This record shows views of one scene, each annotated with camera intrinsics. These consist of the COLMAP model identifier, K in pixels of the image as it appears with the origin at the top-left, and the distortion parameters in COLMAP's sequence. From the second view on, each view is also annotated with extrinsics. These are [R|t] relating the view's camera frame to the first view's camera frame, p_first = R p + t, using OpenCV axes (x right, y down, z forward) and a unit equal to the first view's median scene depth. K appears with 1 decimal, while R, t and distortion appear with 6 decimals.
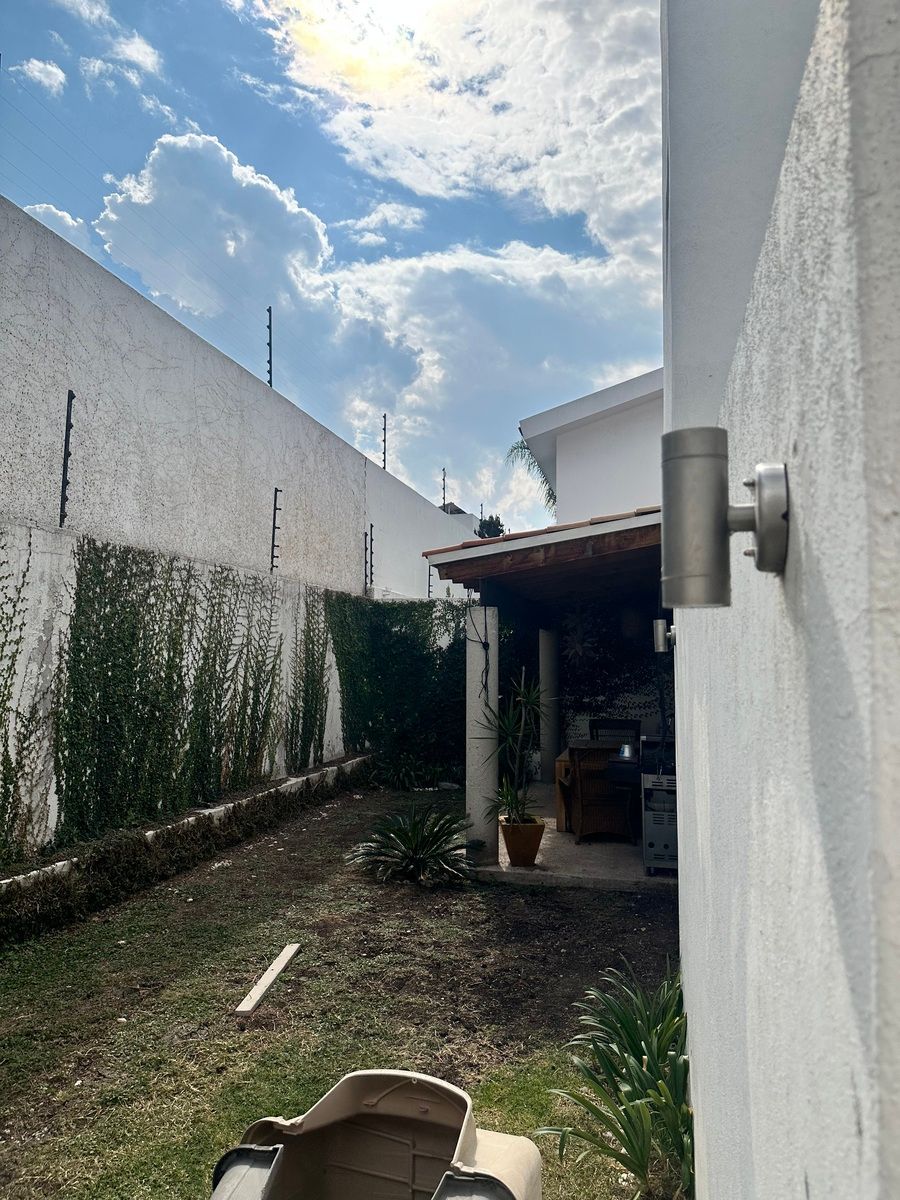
lens RADIAL K [[851.4, 0, 452.7], [0, 851.4, 616.9], [0, 0, 1]] dist [0.051565, -0.072894]
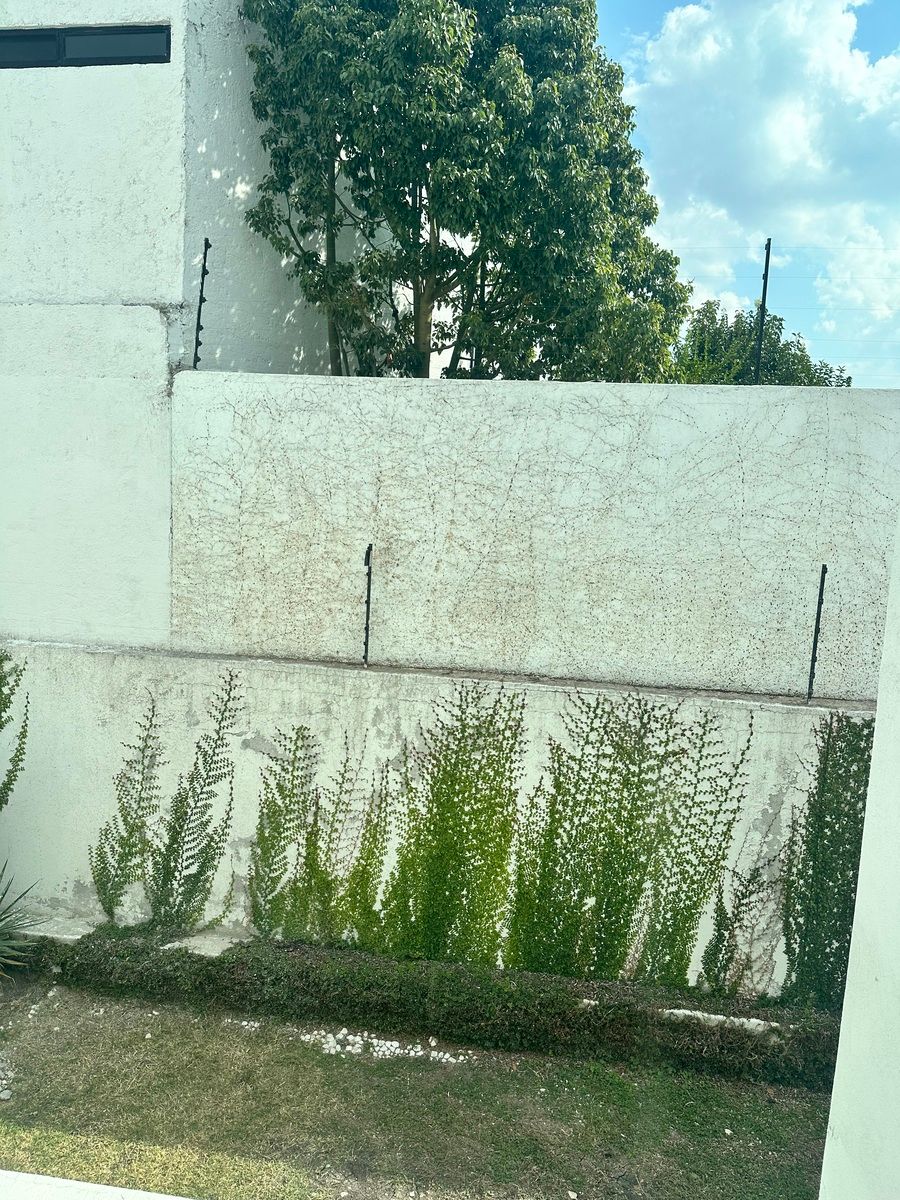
lens RADIAL K [[854.7, 0, 450.0], [0, 854.7, 600.0], [0, 0, 1]] dist [0.169293, -0.308491]
pose [[0.076210, 0.138451, -0.987433, 0.513643], [0.024645, 0.989749, 0.140678, -0.390150], [0.996787, -0.035057, 0.072017, 0.538979]]
